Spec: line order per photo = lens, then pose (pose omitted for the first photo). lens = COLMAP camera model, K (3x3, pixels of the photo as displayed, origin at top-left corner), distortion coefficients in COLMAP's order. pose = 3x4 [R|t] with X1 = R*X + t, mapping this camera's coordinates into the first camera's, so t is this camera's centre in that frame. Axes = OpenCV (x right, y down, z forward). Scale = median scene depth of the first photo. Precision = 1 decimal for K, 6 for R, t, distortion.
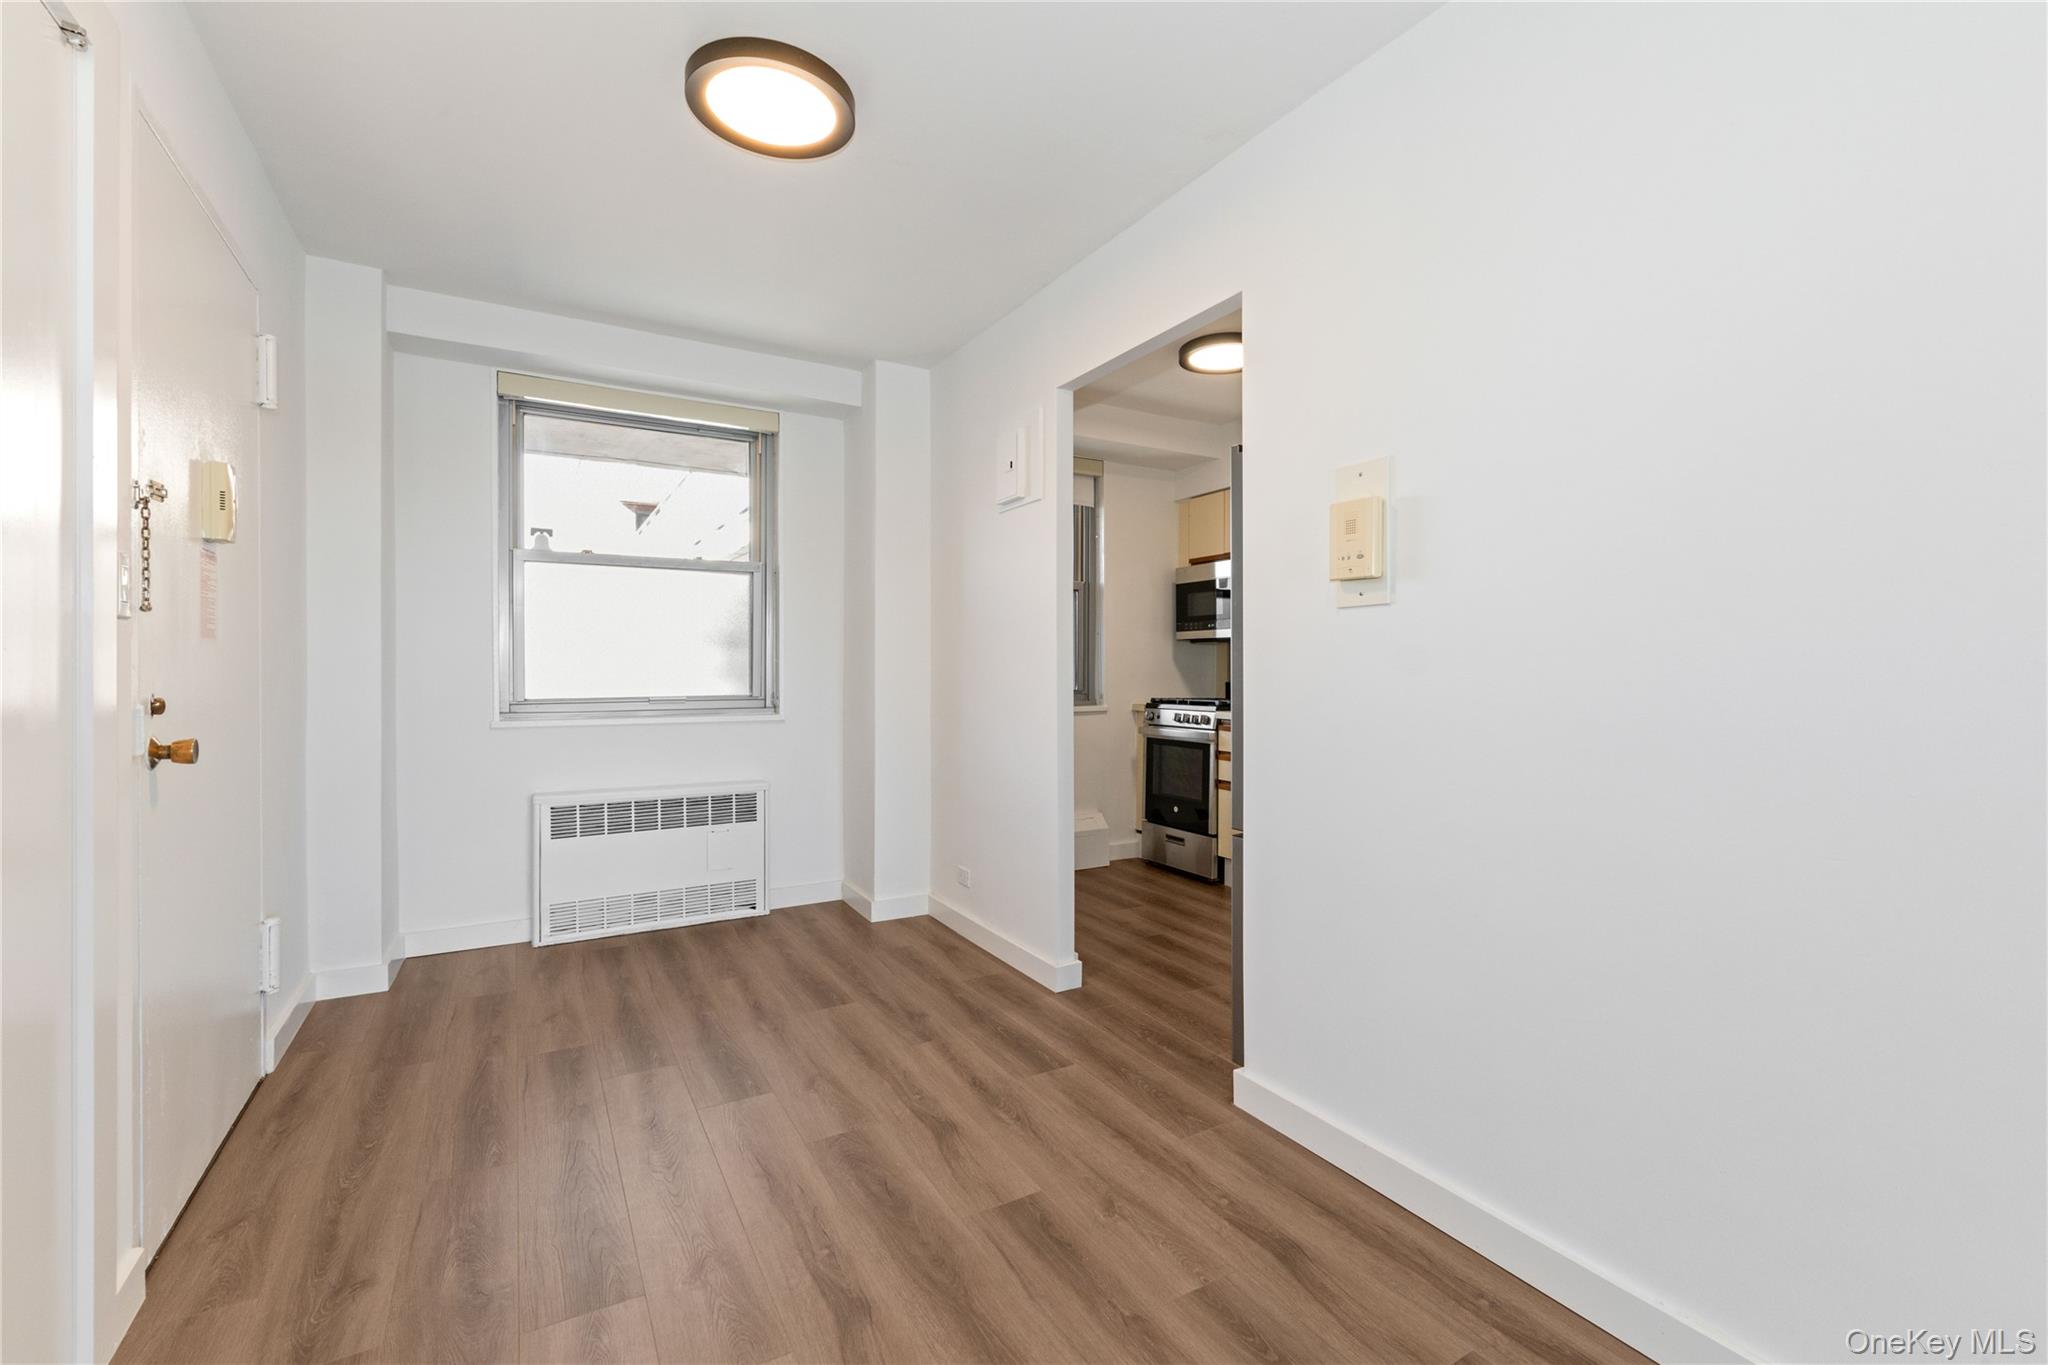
lens RADIAL K [[878.3, 0, 1033.9], [0, 878.3, 670.5], [0, 0, 1]] dist [0.001991, 0.000118]
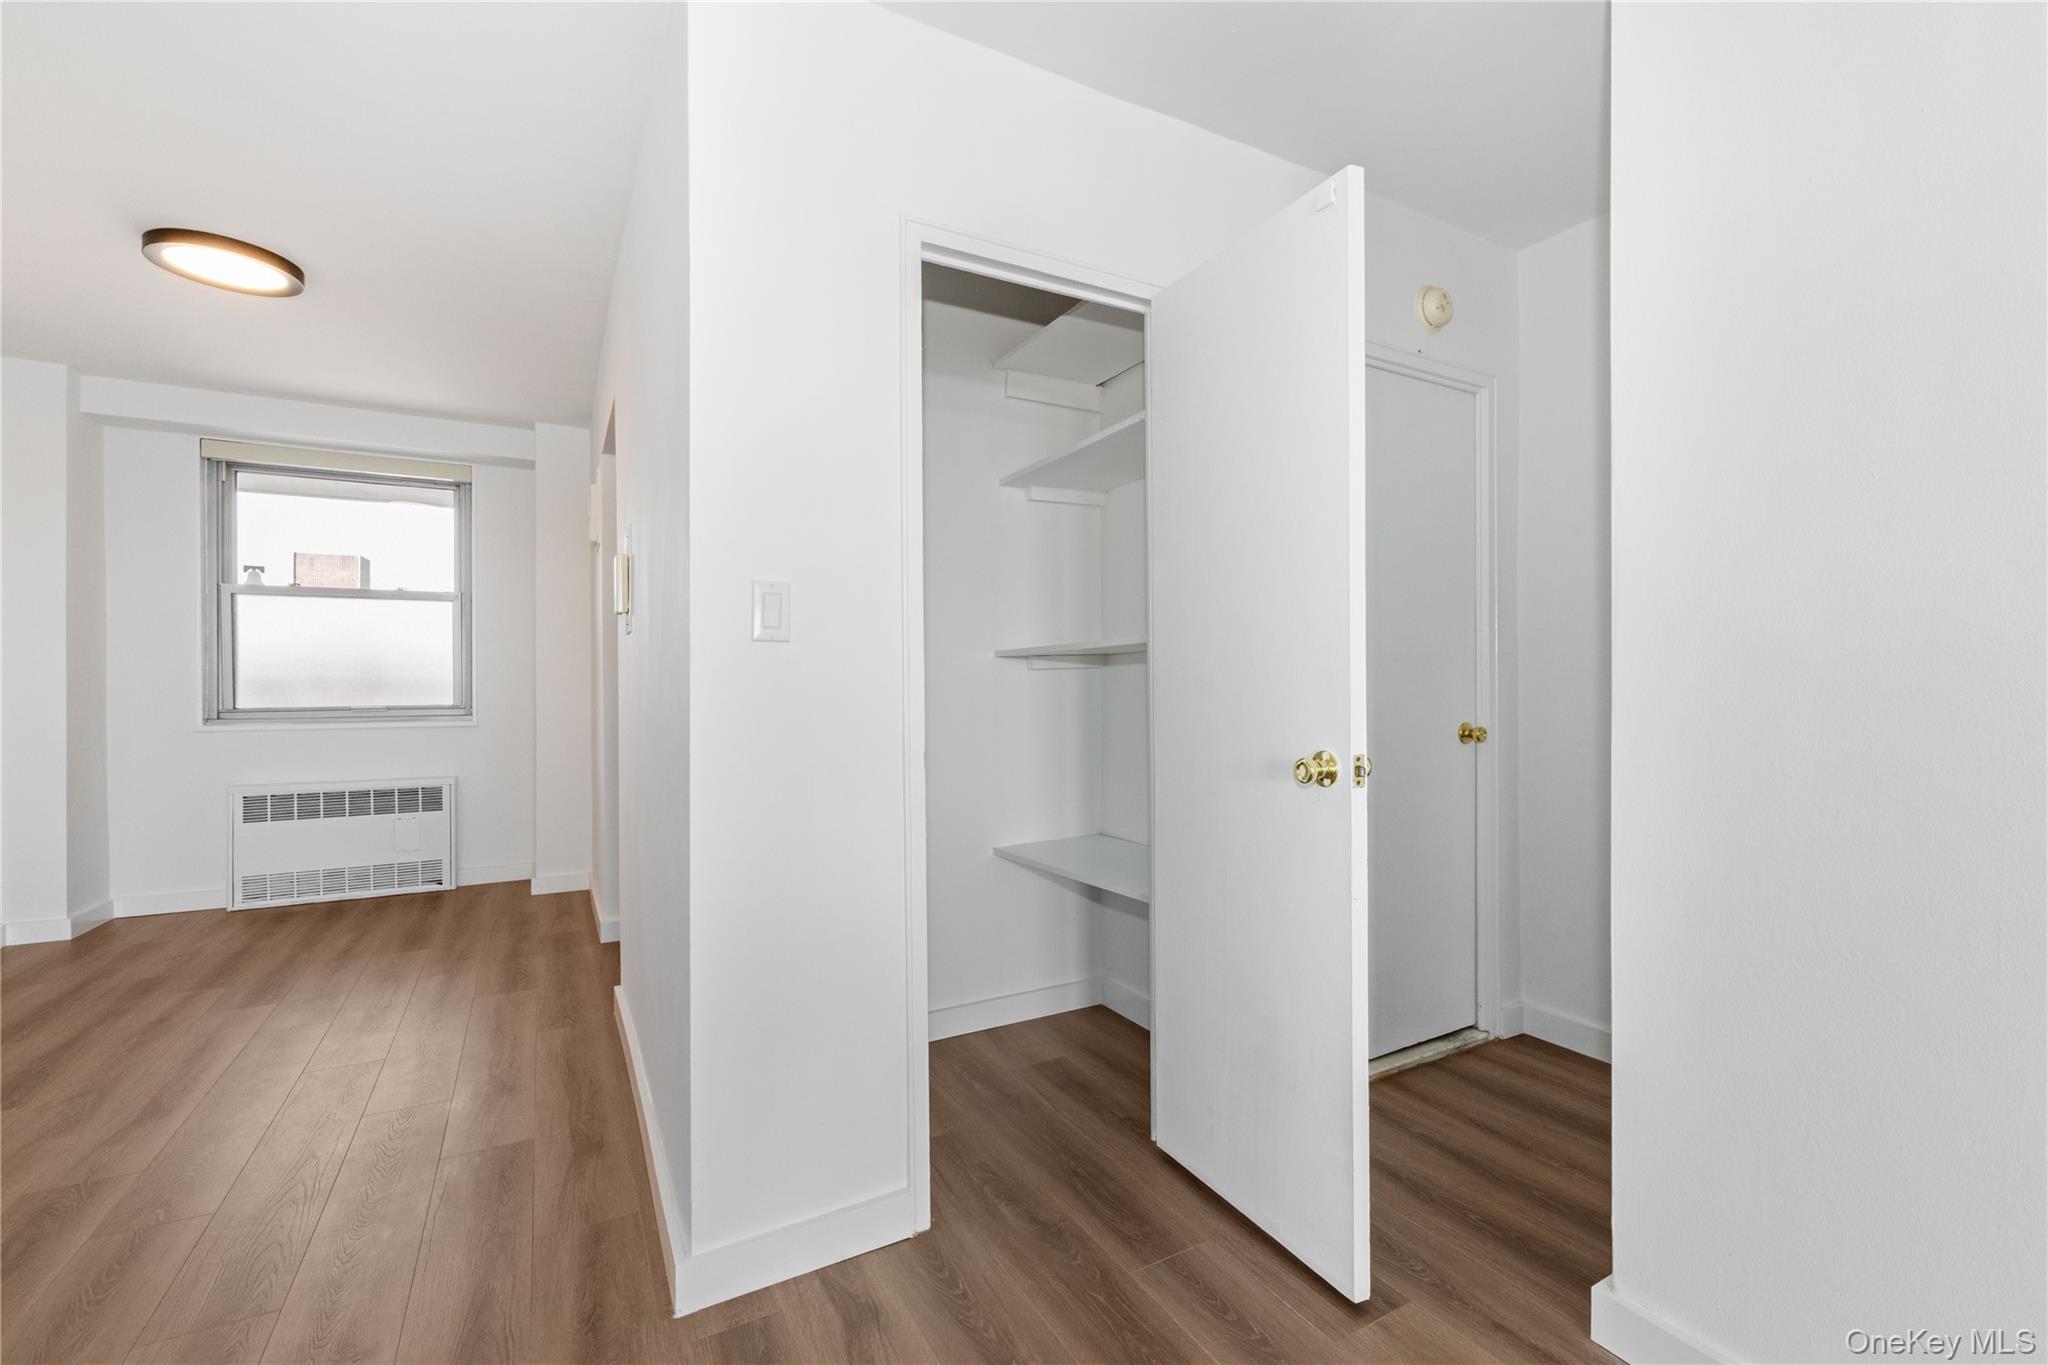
lens RADIAL K [[881.2, 0, 1065.0], [0, 881.2, 682.0], [0, 0, 1]] dist [-0.007874, 0.000189]
pose [[0.999944, -0.004066, -0.009764, 0.594991], [0.004031, 0.999985, -0.003620, 0.006041], [0.009778, 0.003581, 0.999946, -0.197116]]
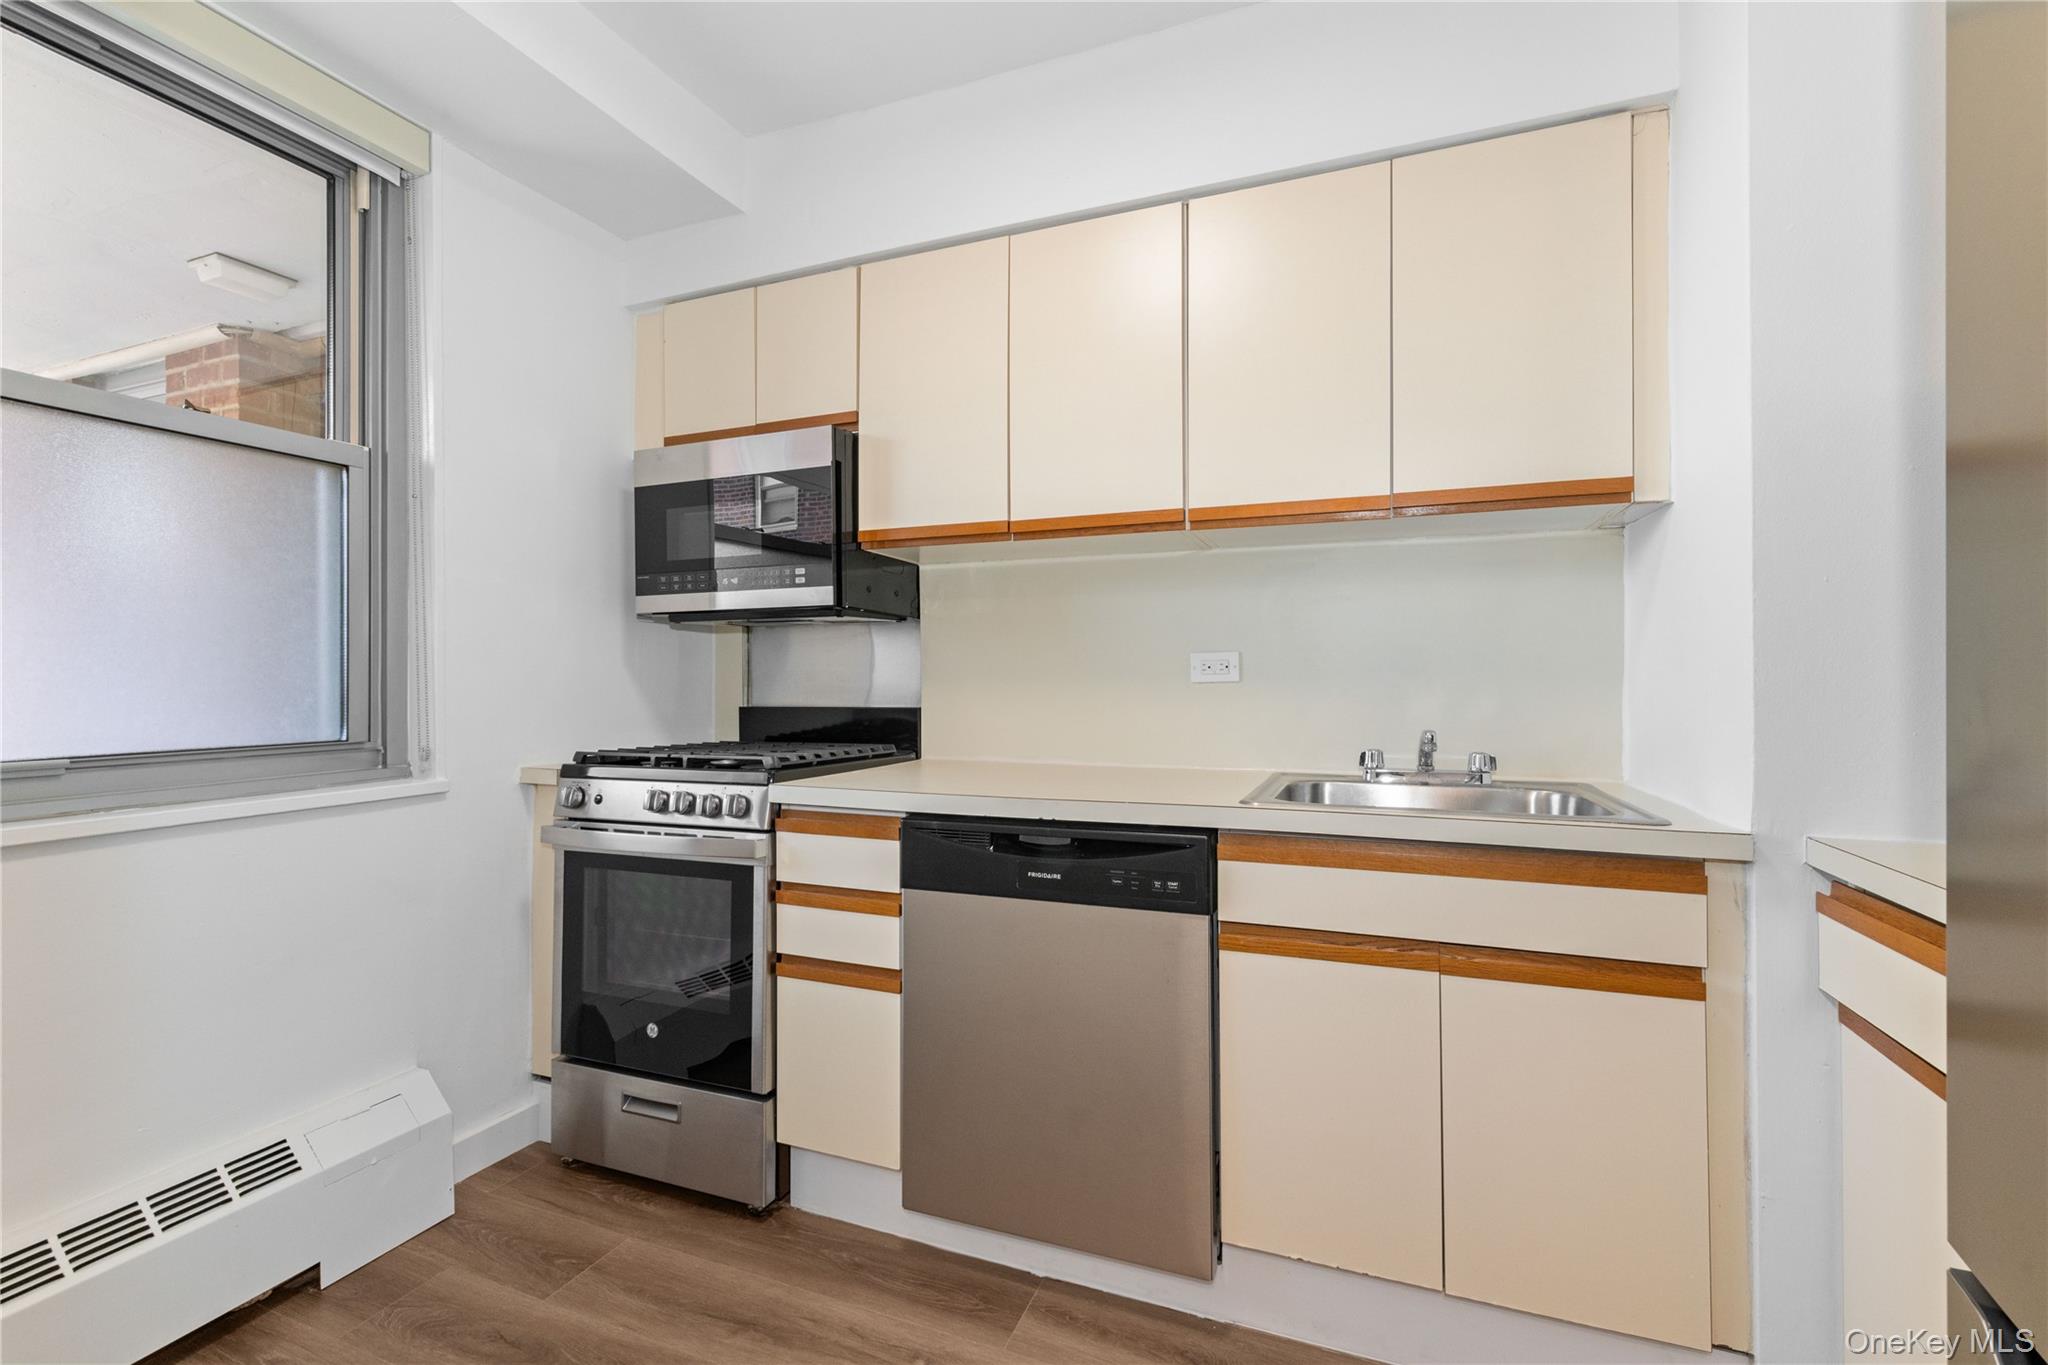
lens RADIAL K [[919.0, 0, 1067.8], [0, 919.0, 680.7], [0, 0, 1]] dist [-0.010055, -0.000151]
pose [[0.769450, 0.004160, 0.638694, 0.005233], [0.000092, 0.999978, -0.006625, 0.000161], [-0.638707, 0.005156, 0.769433, 0.072570]]
